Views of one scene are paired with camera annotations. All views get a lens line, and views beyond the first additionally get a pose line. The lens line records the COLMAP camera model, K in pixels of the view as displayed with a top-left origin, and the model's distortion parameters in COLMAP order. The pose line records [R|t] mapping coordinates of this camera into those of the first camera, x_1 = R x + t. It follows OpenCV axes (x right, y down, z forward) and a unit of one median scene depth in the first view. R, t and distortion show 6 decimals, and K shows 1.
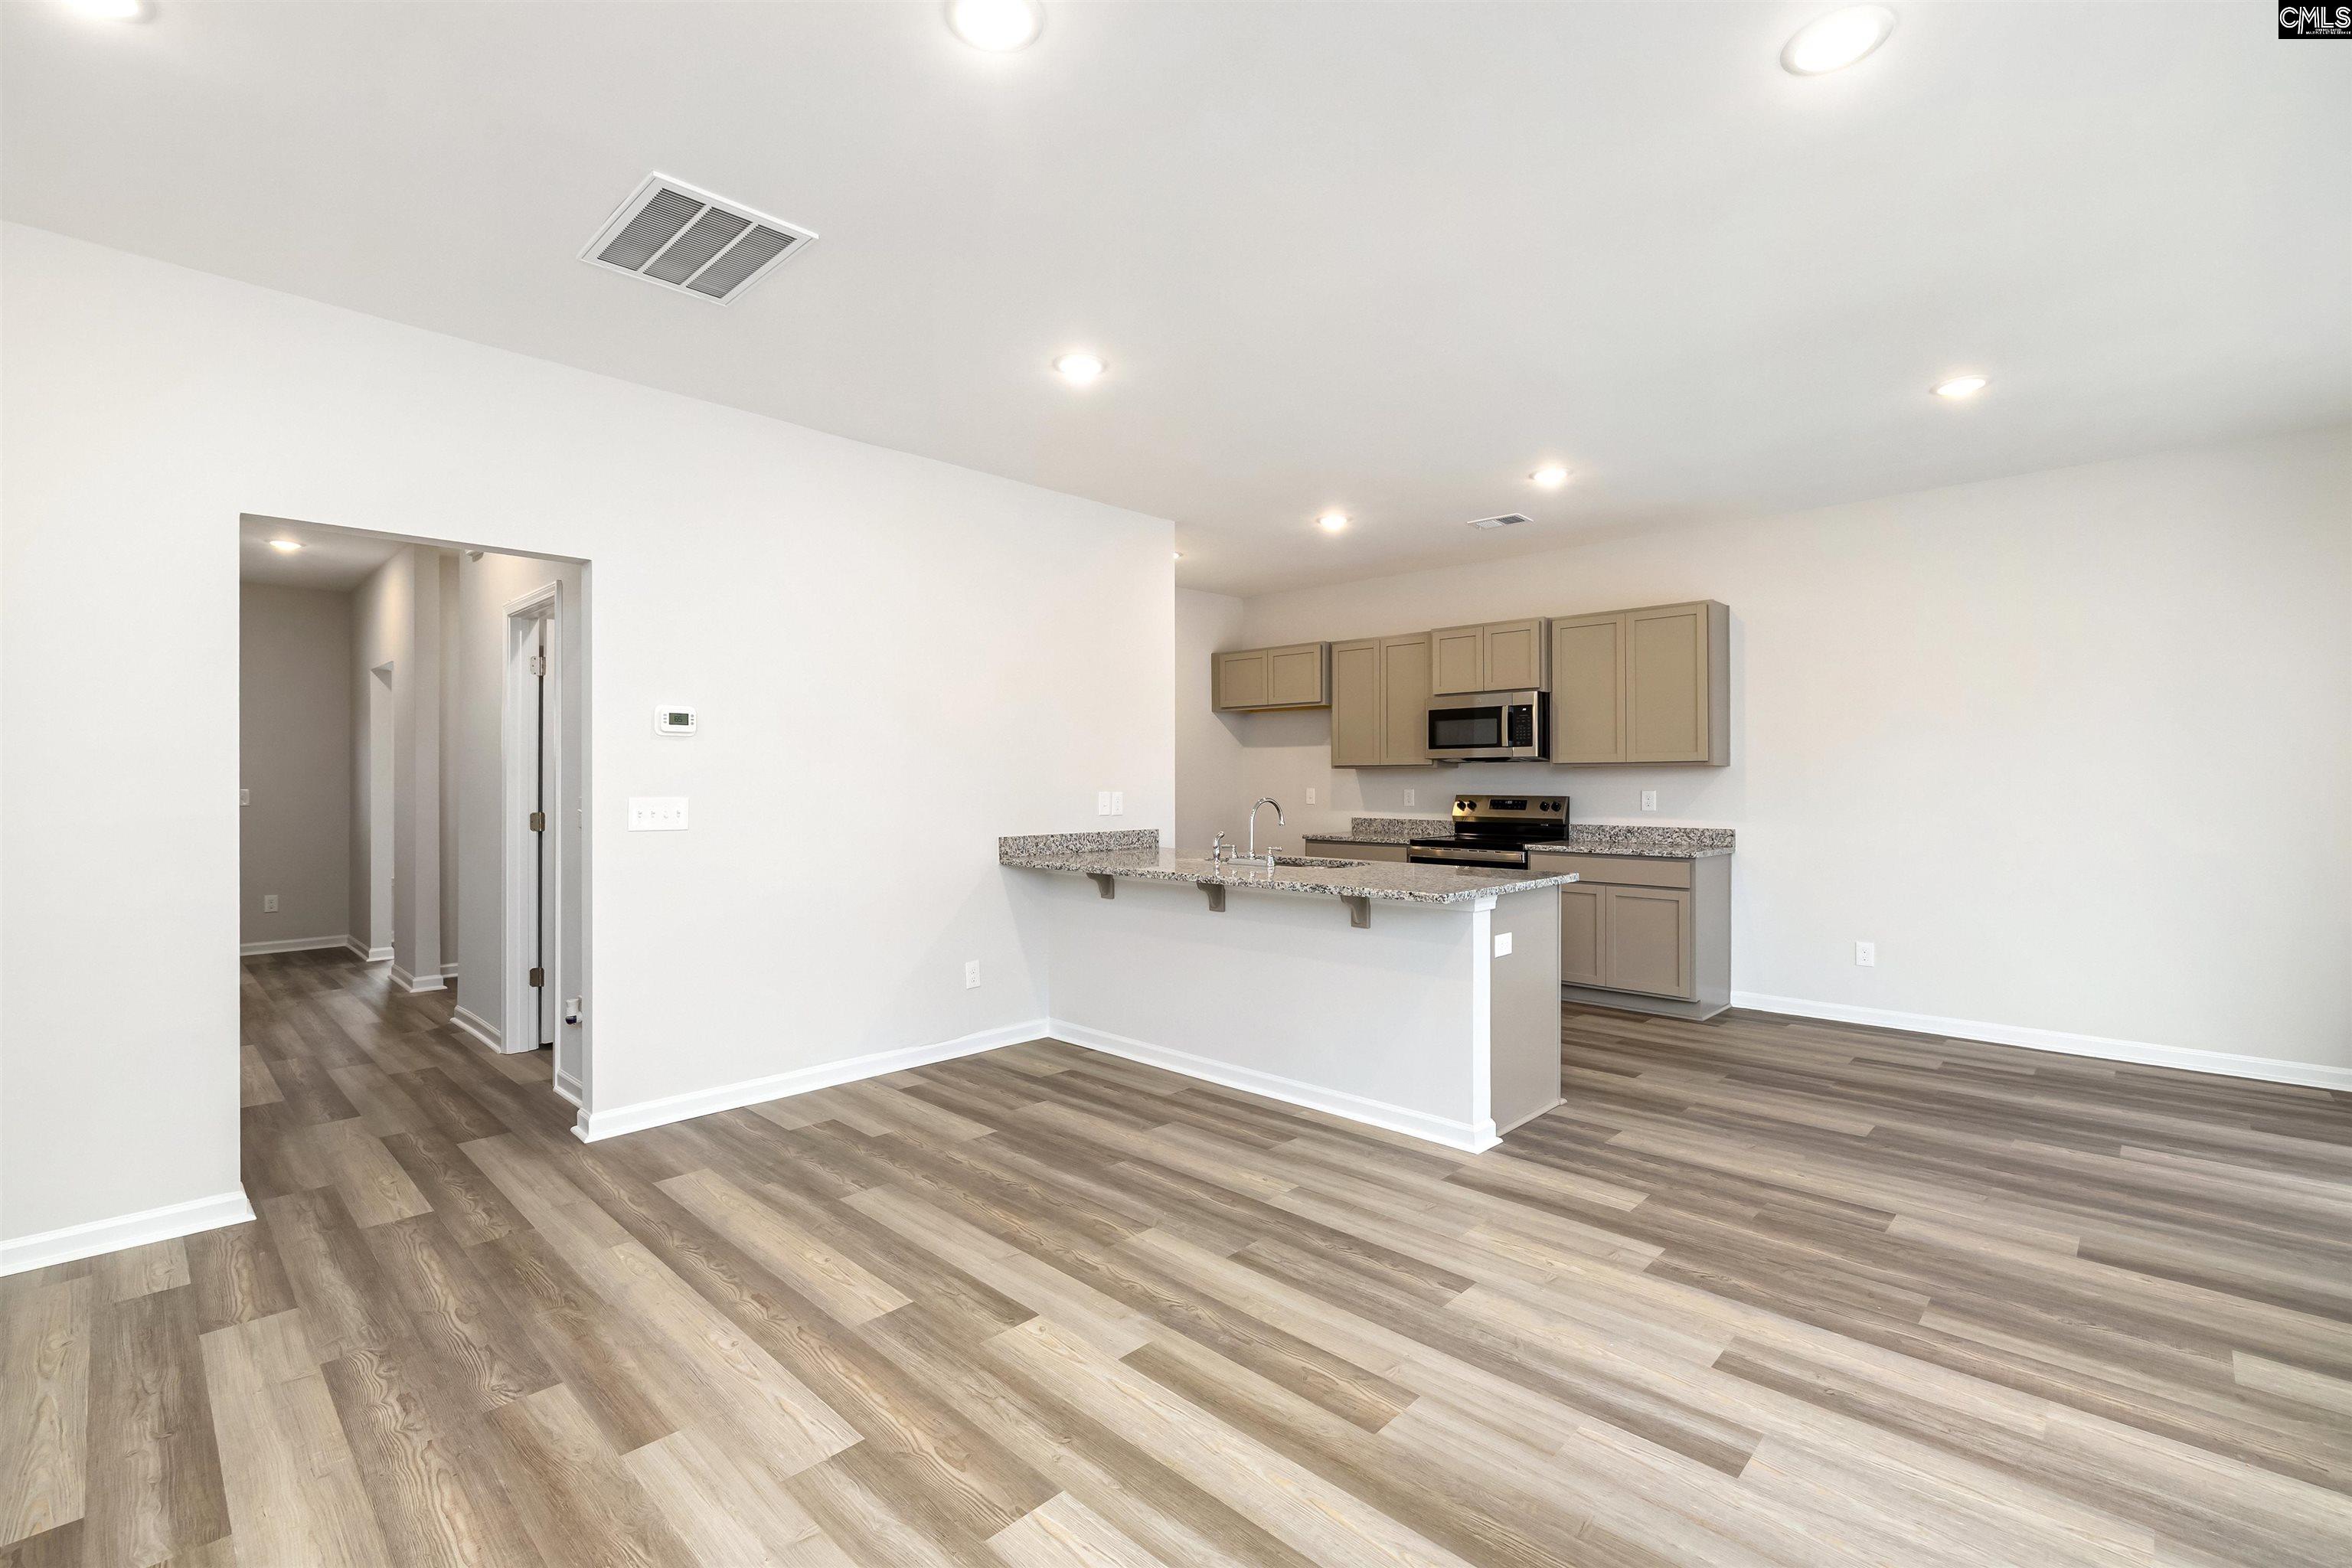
lens RADIAL K [[1021.9, 0, 1143.6], [0, 1021.9, 776.2], [0, 0, 1]] dist [-0.003402, 0.002064]
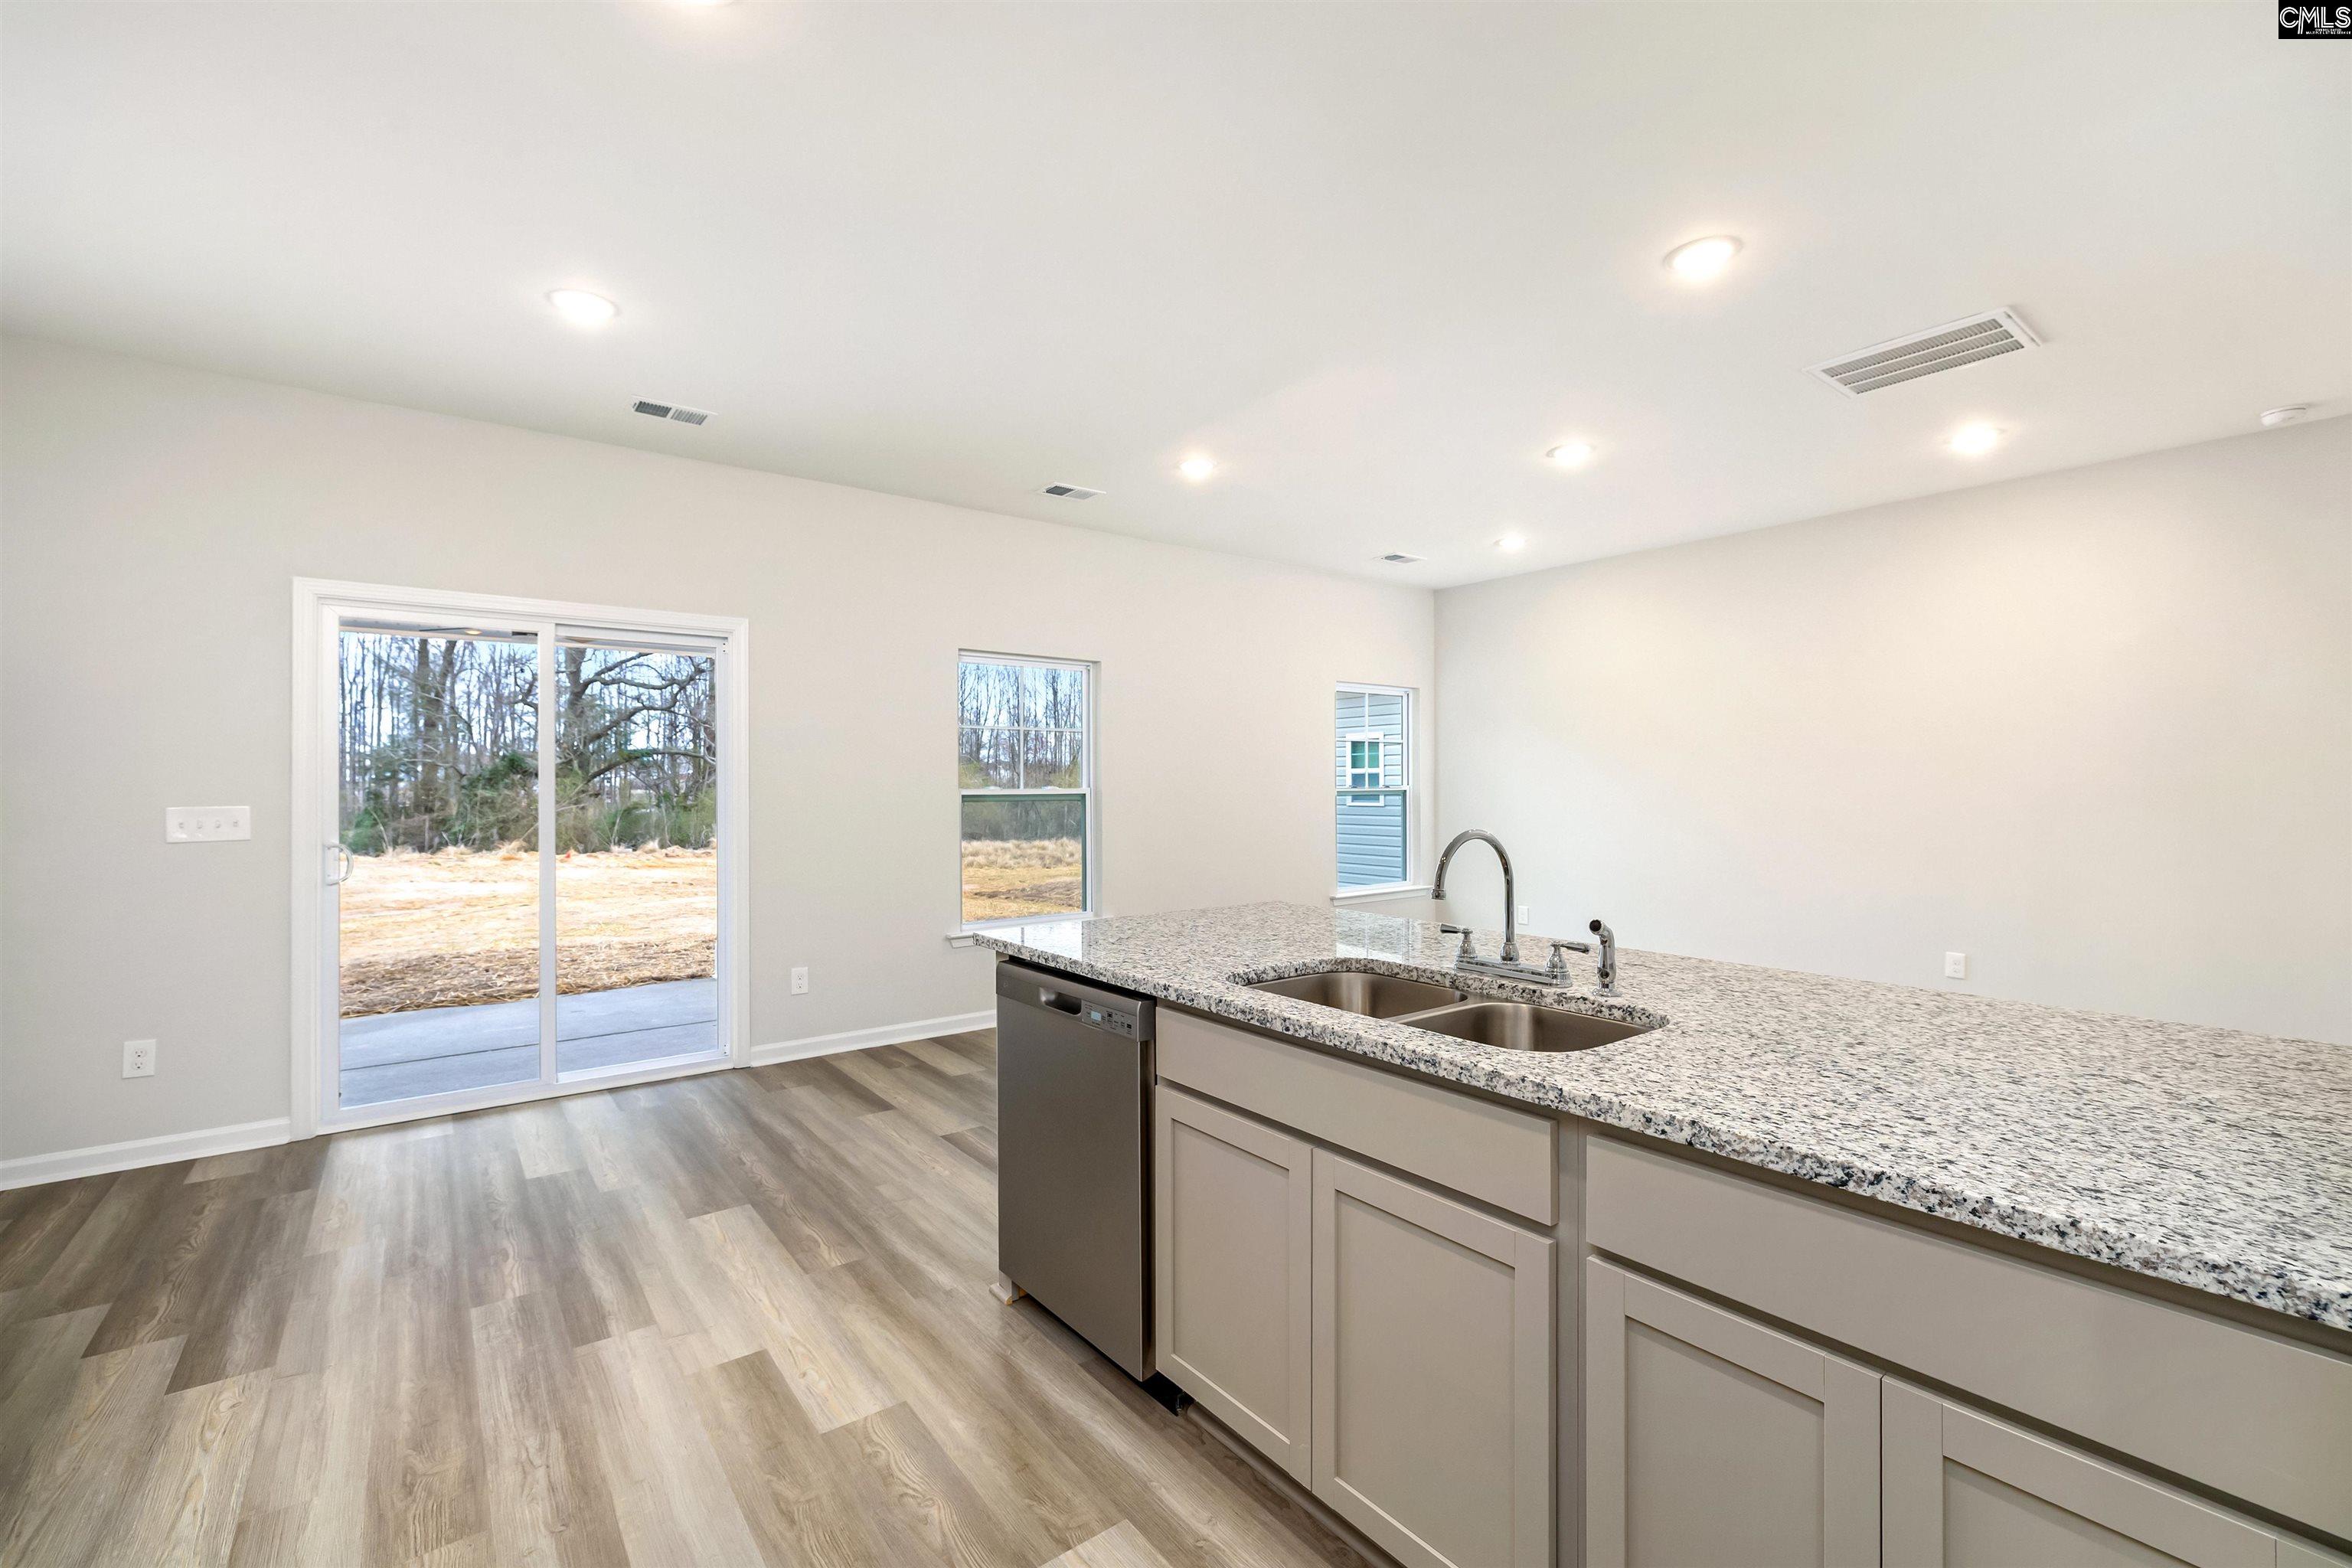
lens RADIAL K [[1021.9, 0, 1197.8], [0, 1021.9, 791.1], [0, 0, 1]] dist [-0.003402, 0.002064]
pose [[-0.992281, 0.001970, 0.123993, 0.231369], [0.002962, 0.999965, 0.007812, 0.002487], [-0.123973, 0.008118, -0.992252, 1.810559]]
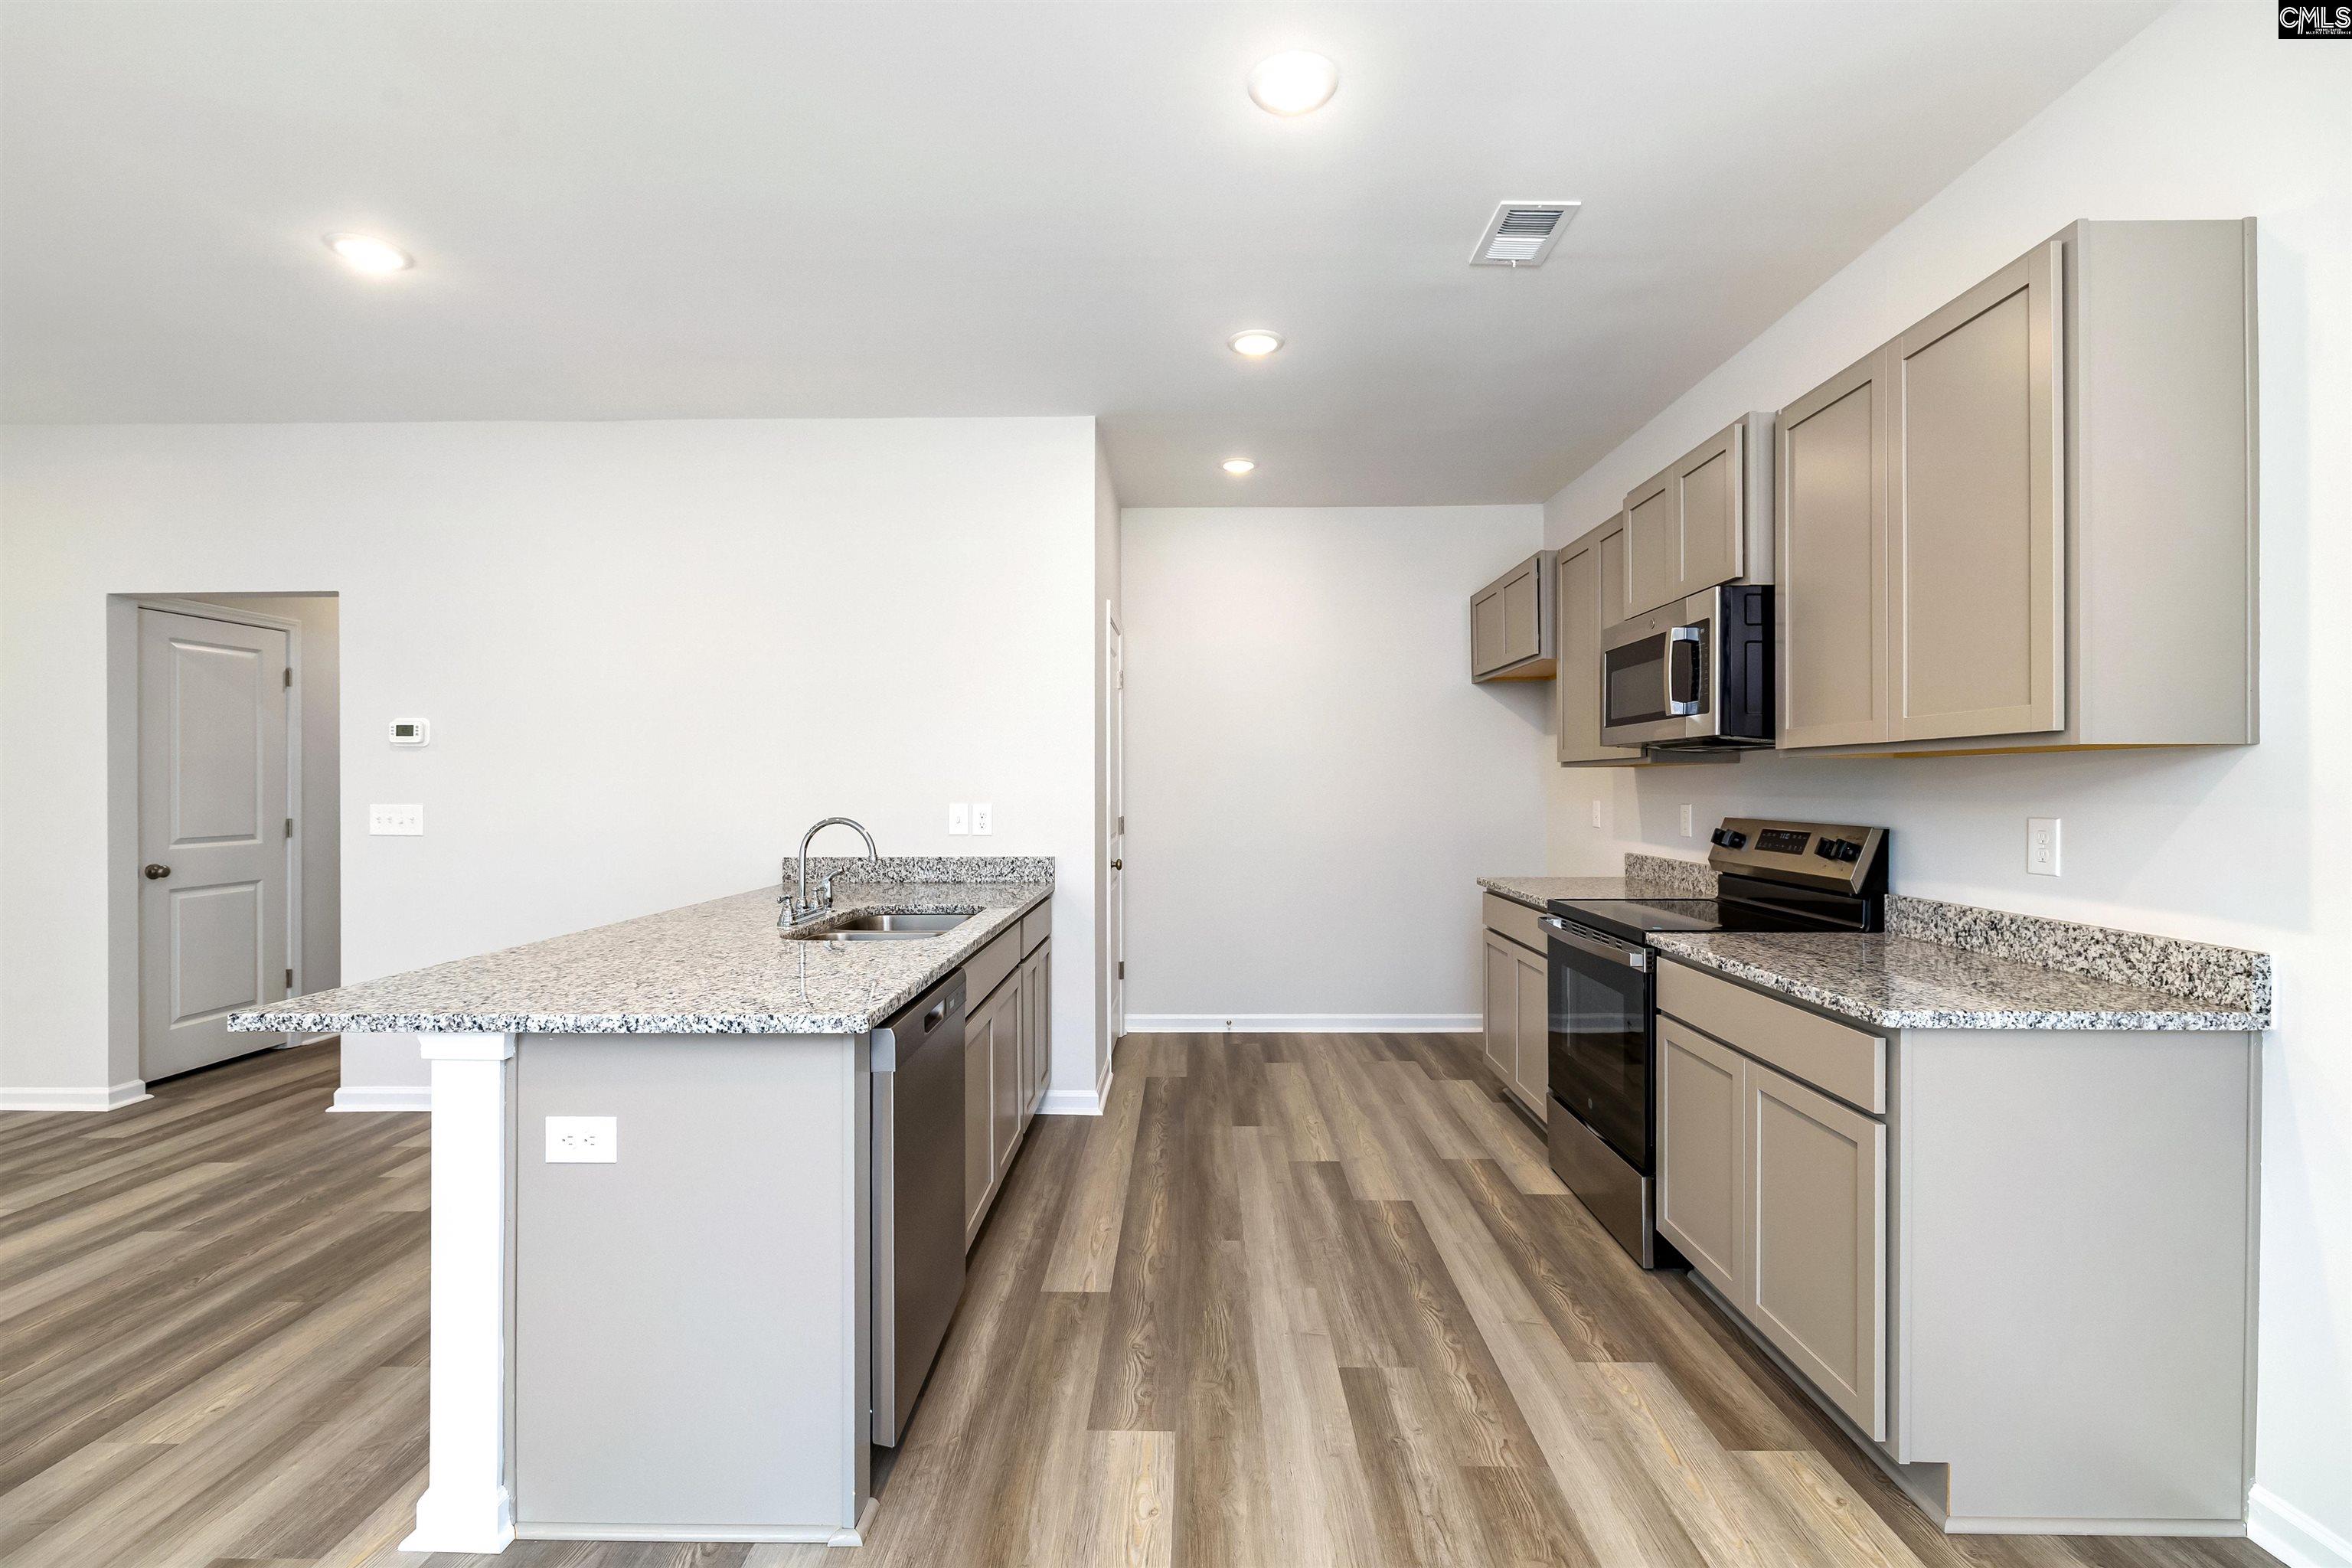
lens RADIAL K [[1021.9, 0, 1174.4], [0, 1021.9, 780.7], [0, 0, 1]] dist [-0.003402, 0.002064]
pose [[0.696505, -0.003947, -0.717541, 0.910096], [0.002791, 0.999992, -0.002791, 0.002144], [0.717547, -0.000059, 0.696511, 0.894050]]
